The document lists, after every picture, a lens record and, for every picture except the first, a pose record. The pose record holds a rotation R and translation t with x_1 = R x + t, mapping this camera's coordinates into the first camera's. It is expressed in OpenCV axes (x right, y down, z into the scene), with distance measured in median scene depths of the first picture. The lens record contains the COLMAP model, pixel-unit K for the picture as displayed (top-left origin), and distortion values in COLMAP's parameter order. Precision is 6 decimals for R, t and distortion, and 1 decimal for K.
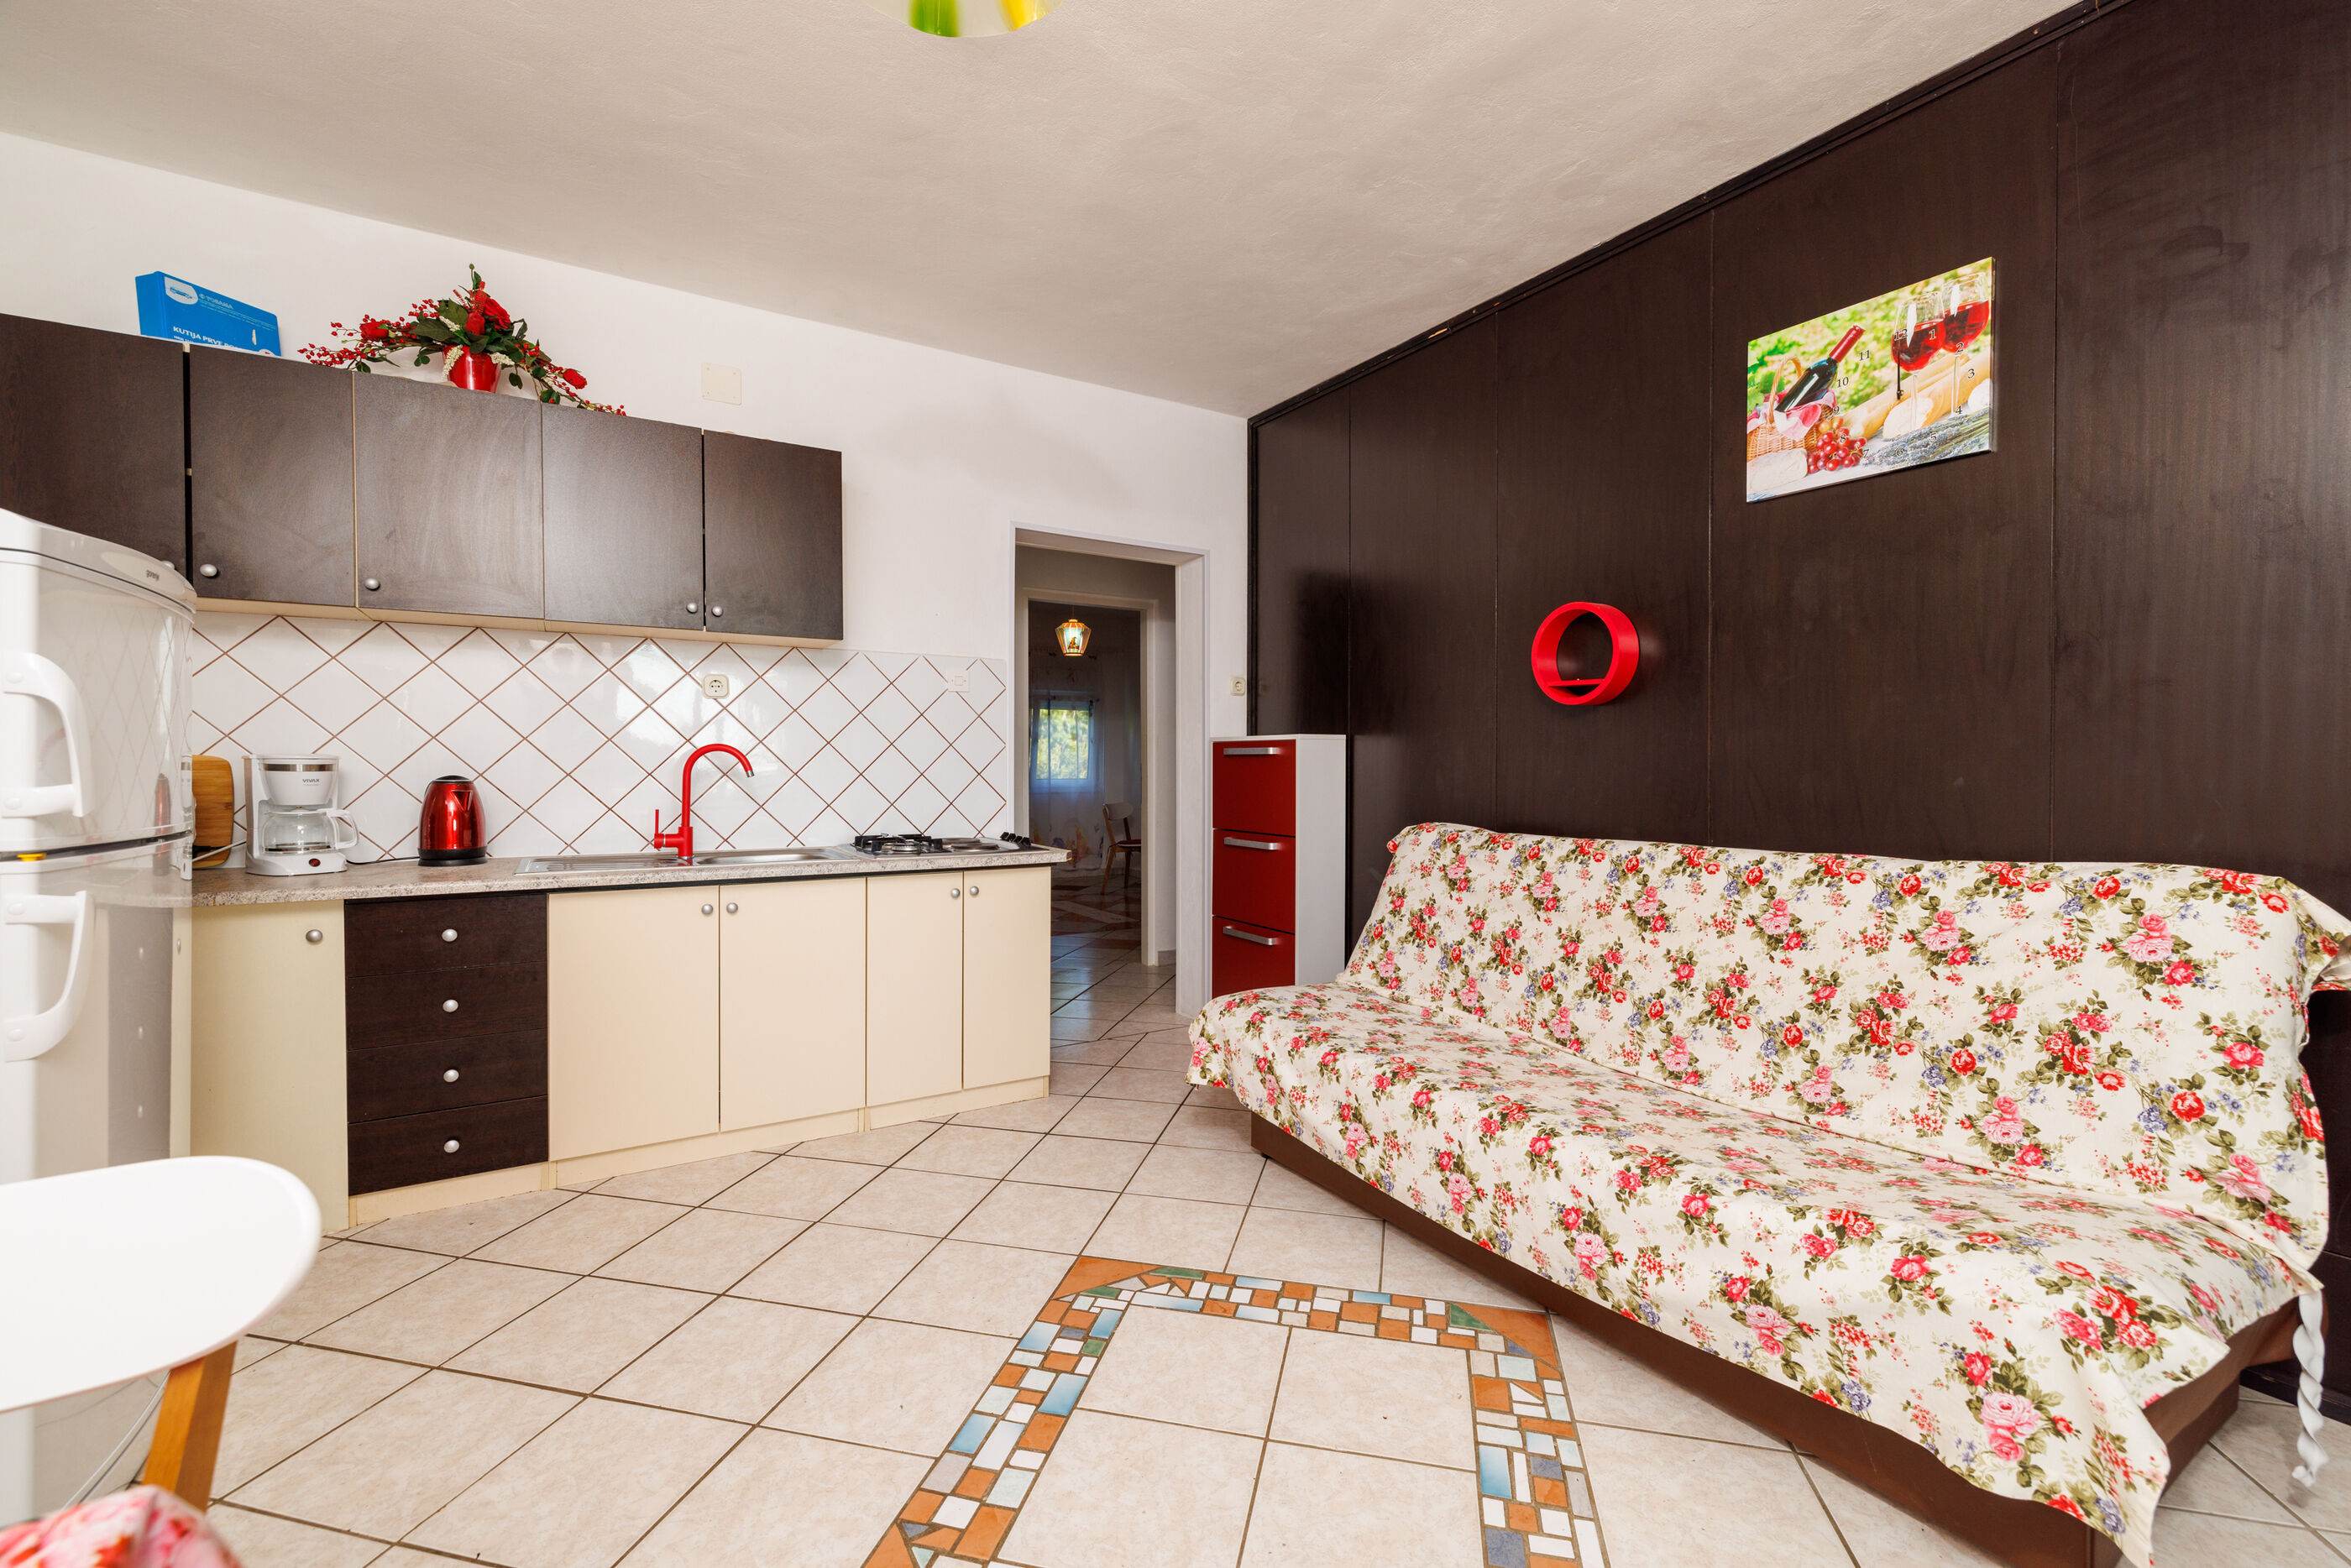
lens RADIAL K [[991.5, 0, 1177.1], [0, 991.5, 780.0], [0, 0, 1]] dist [0.001562, 0.000737]
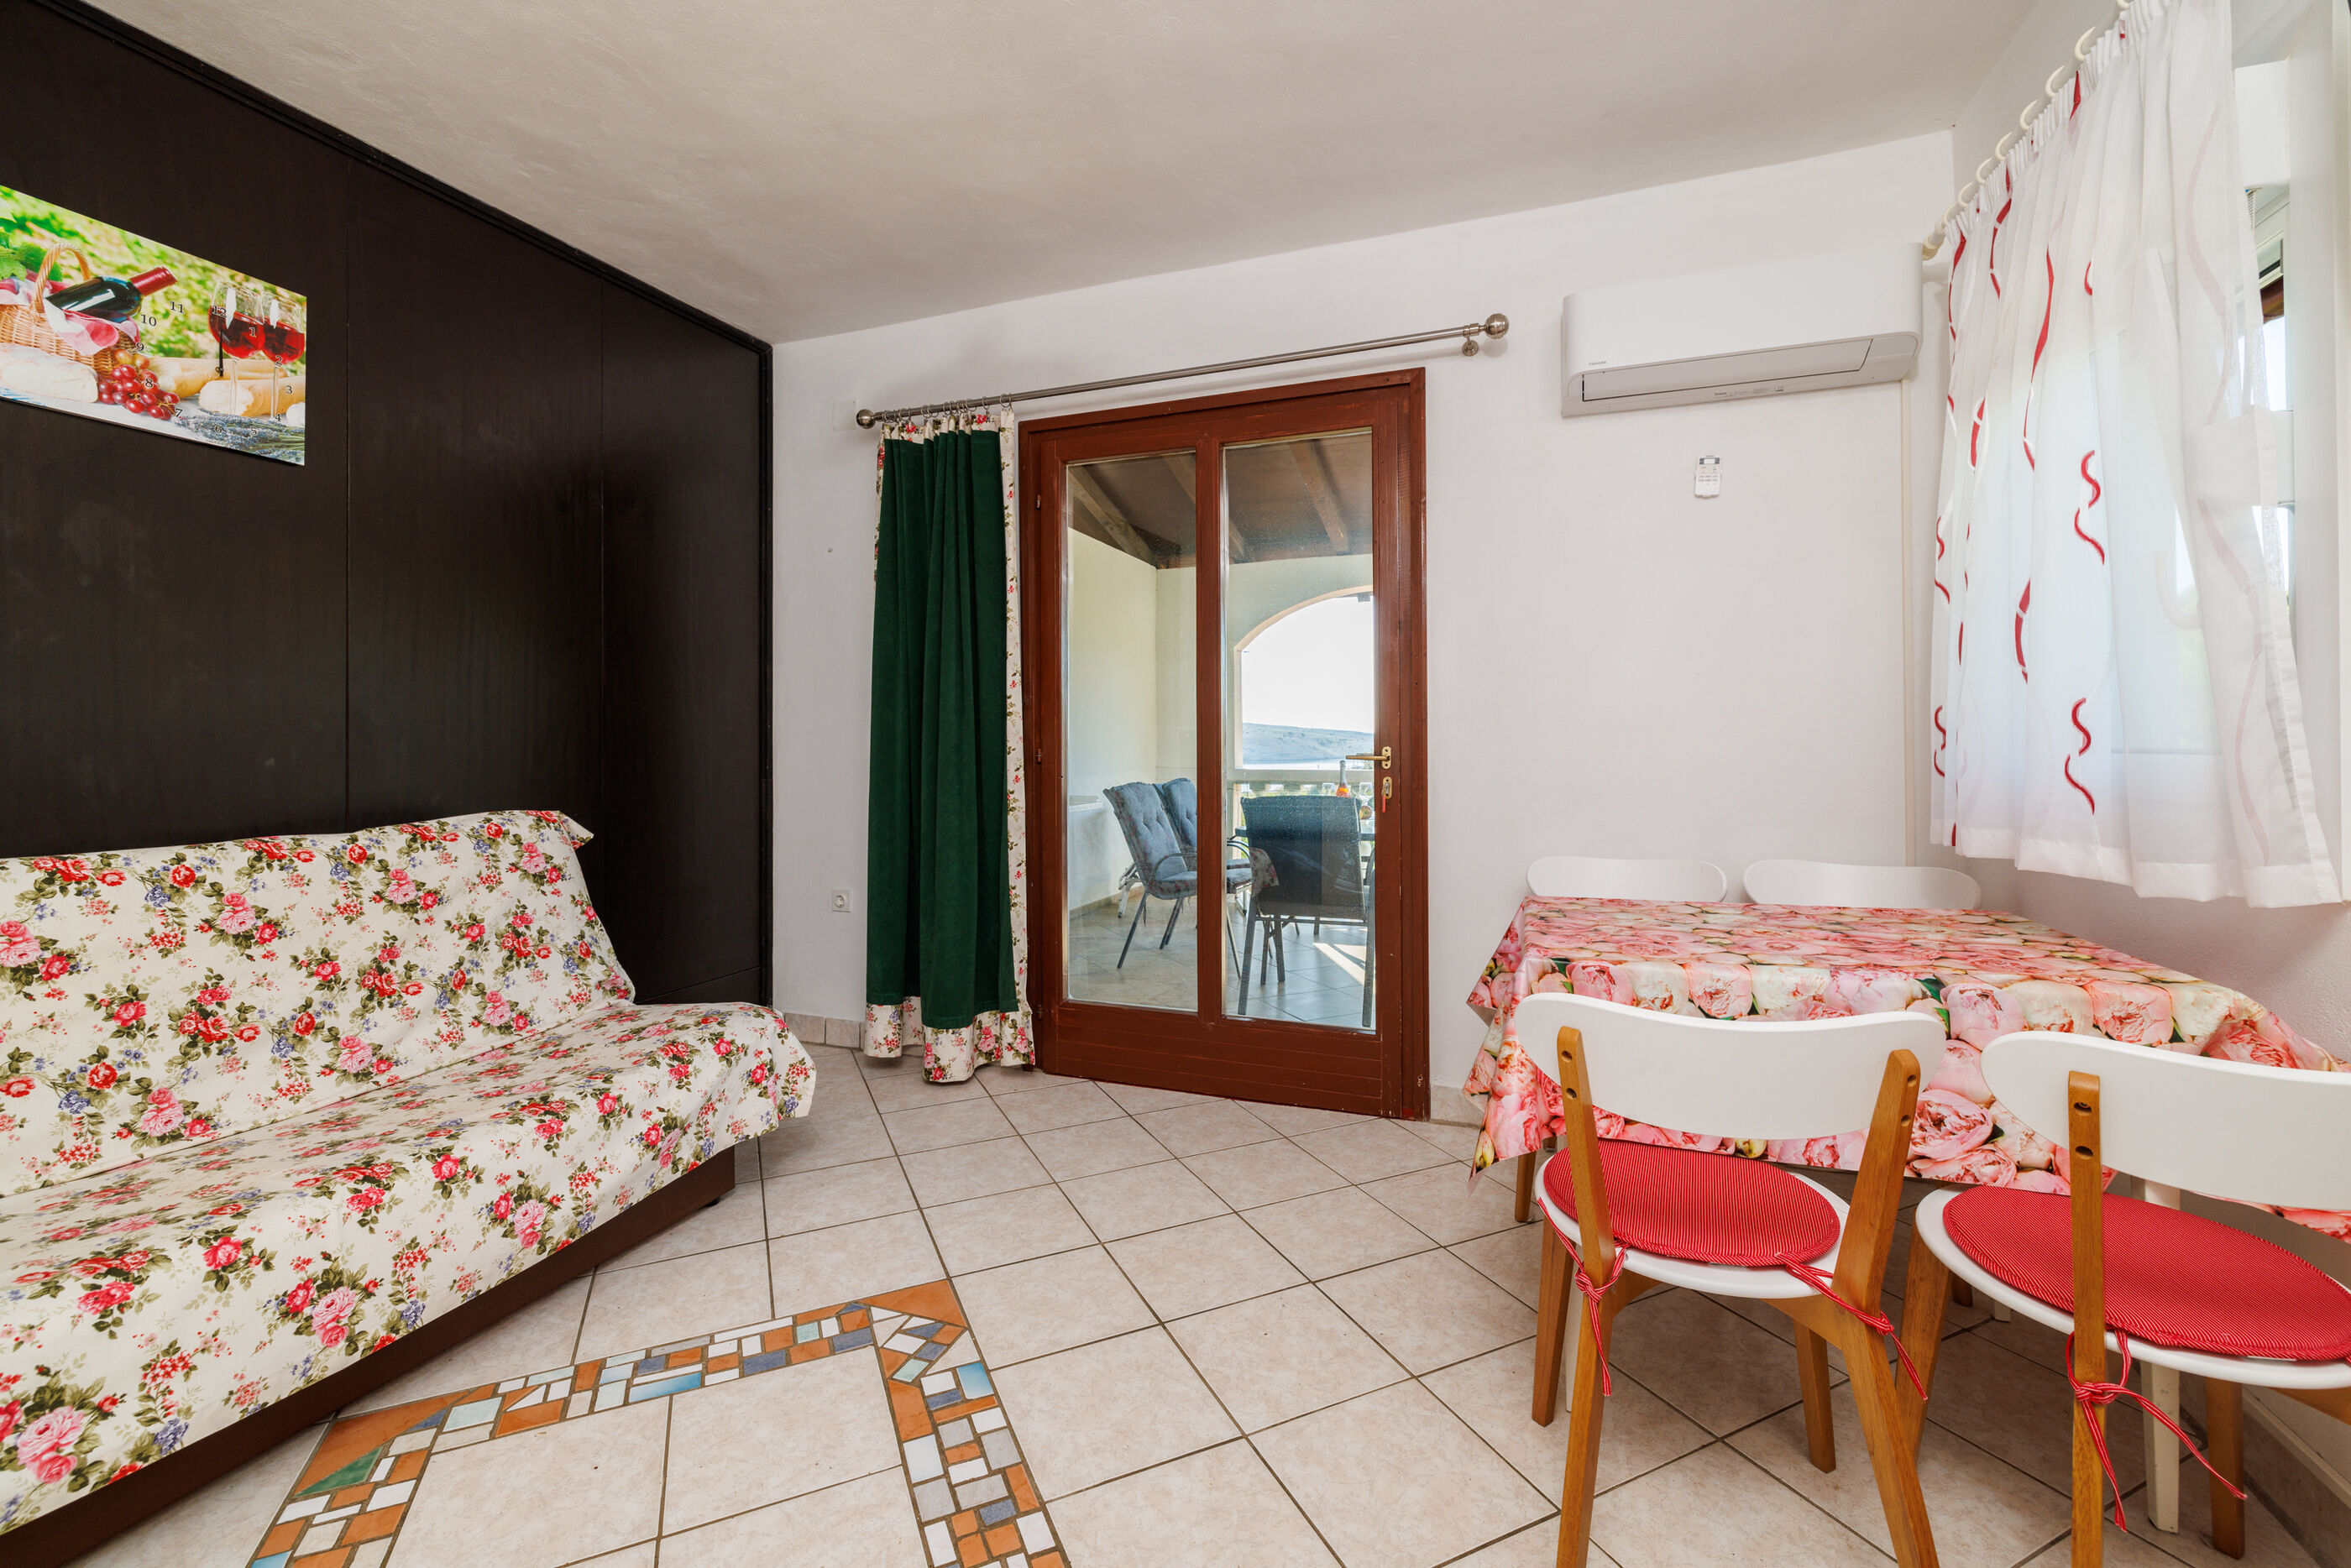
lens RADIAL K [[991.5, 0, 1183.1], [0, 991.5, 736.3], [0, 0, 1]] dist [0.001562, 0.000737]
pose [[-0.620486, 0.008884, 0.784167, -0.618950], [0.015695, 0.999876, 0.001091, -0.011046], [-0.784061, 0.012984, -0.620548, 0.839483]]
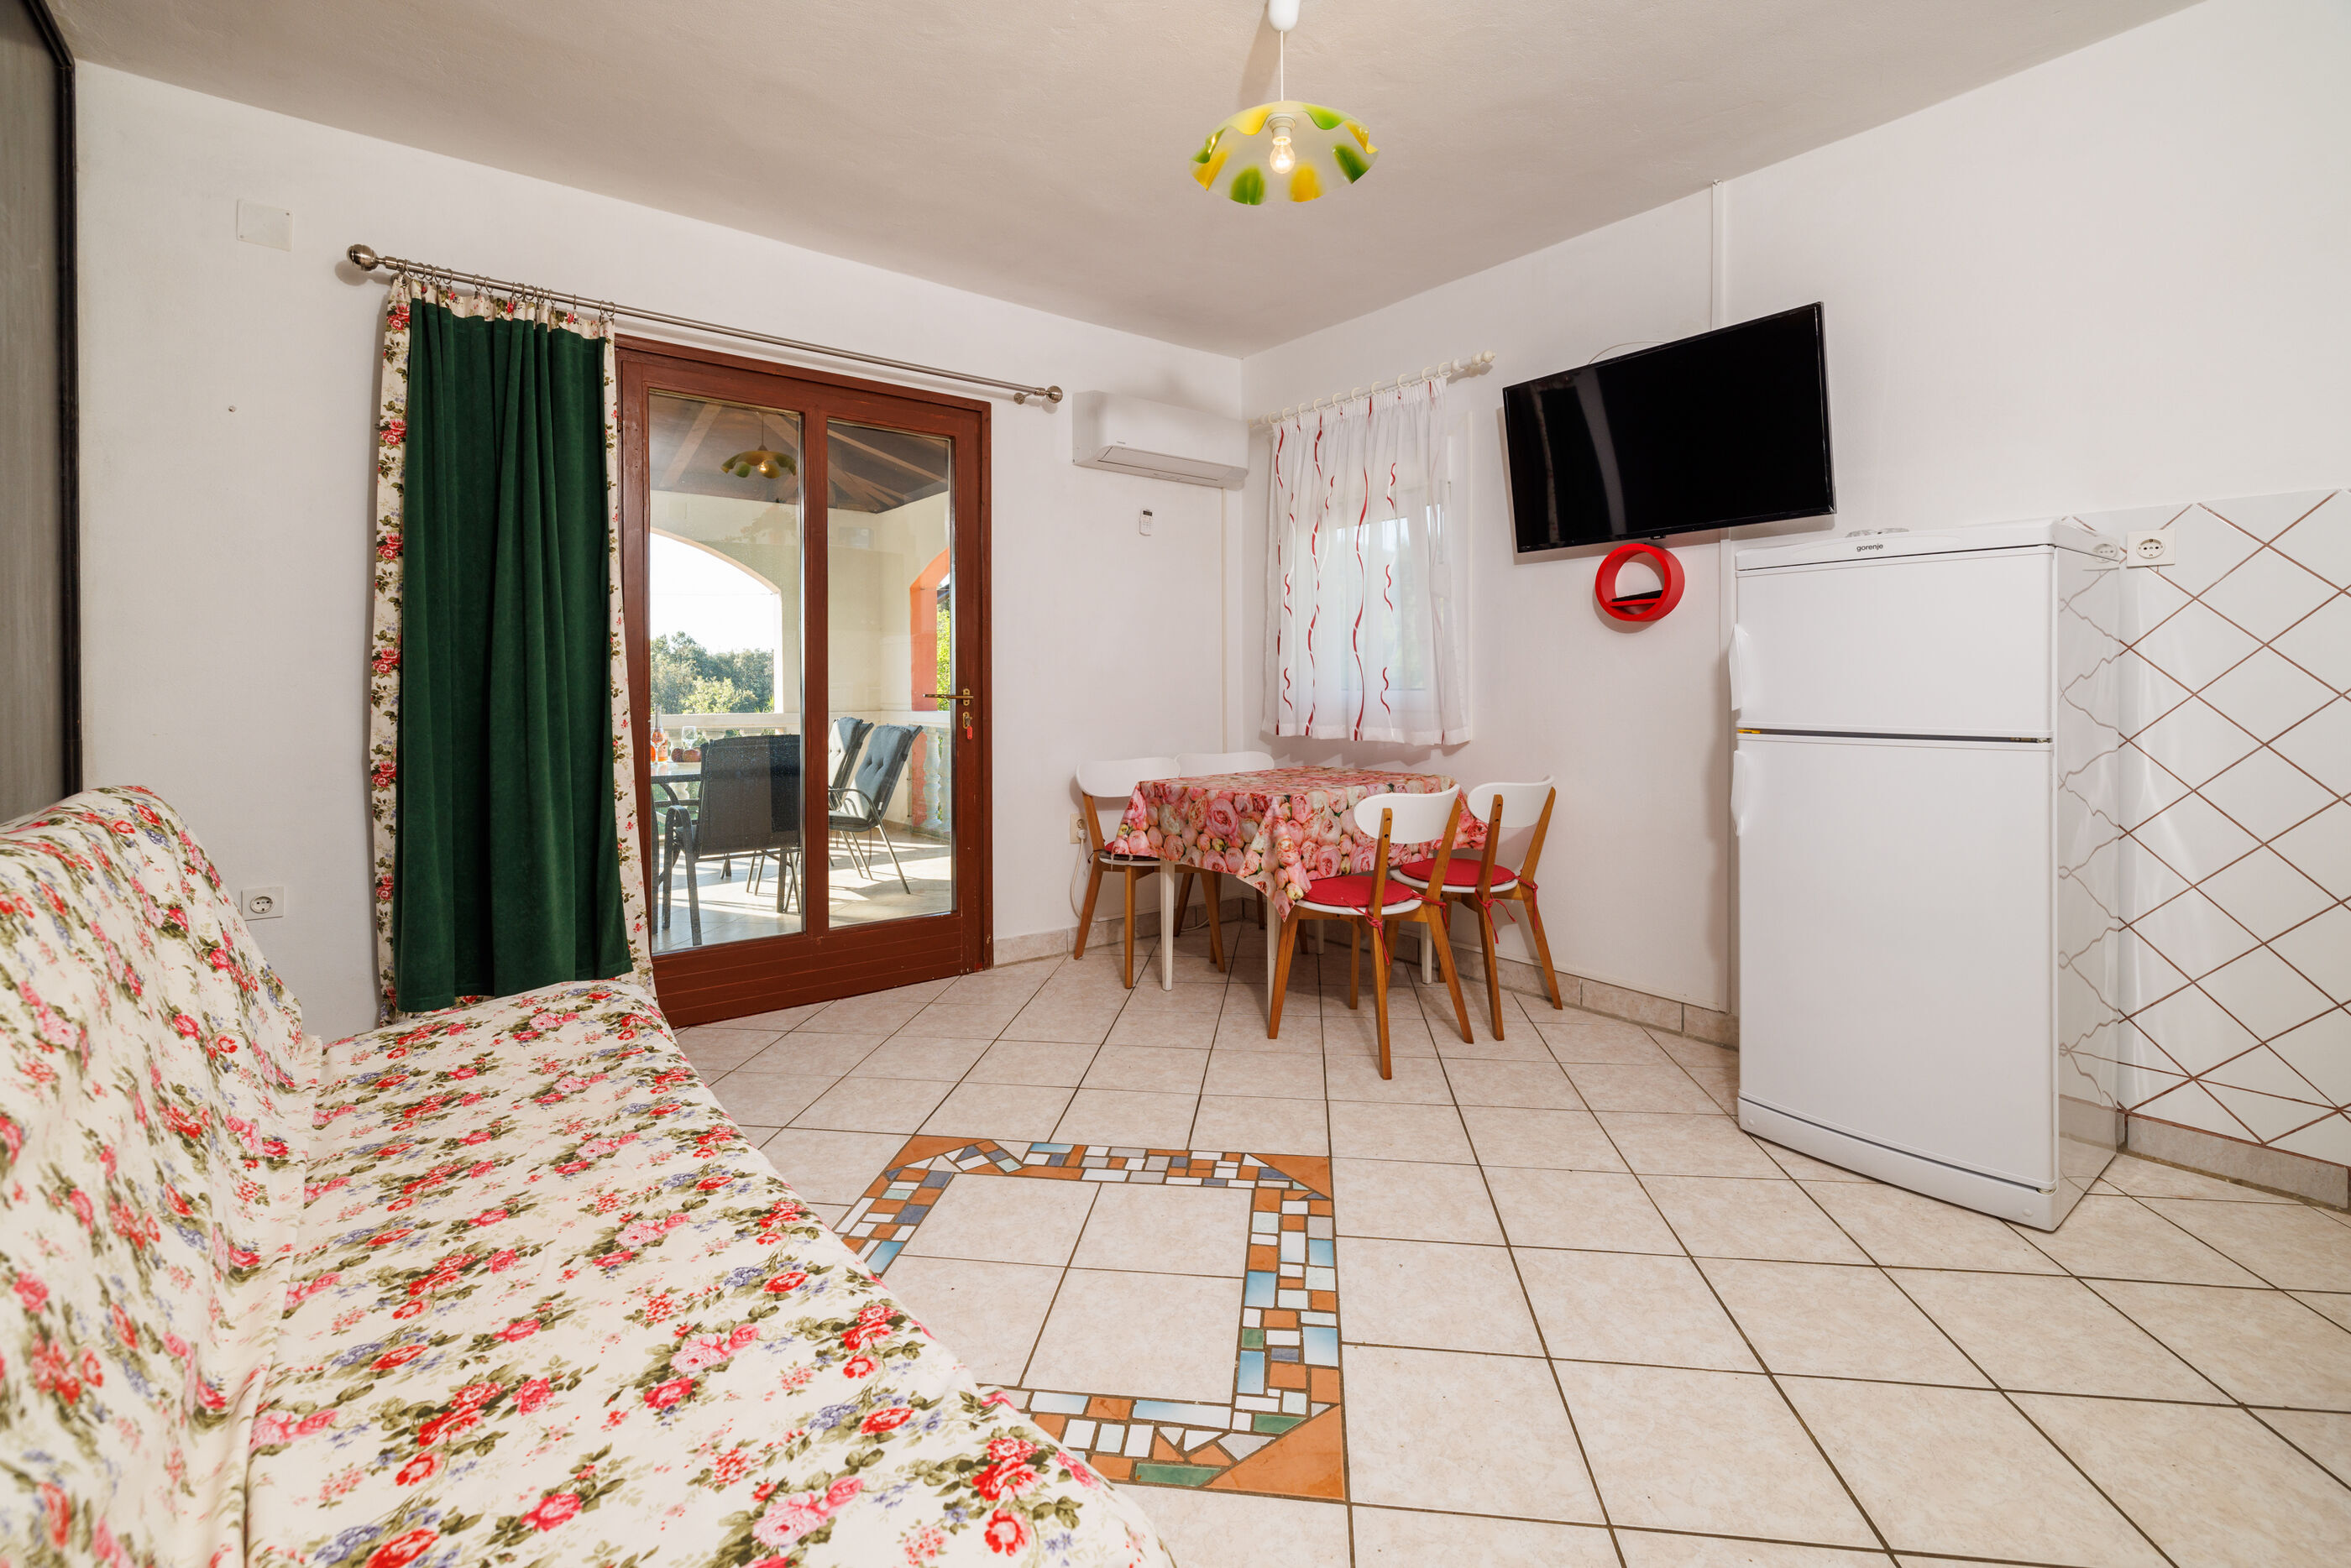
lens RADIAL K [[1007.8, 0, 1172.0], [0, 1007.8, 693.7], [0, 0, 1]] dist [-0.005066, -0.001378]
pose [[-0.994114, 0.003660, -0.108273, 0.068459], [0.001408, 0.999781, 0.020866, -0.018036], [0.108326, 0.020591, -0.993902, 1.554197]]
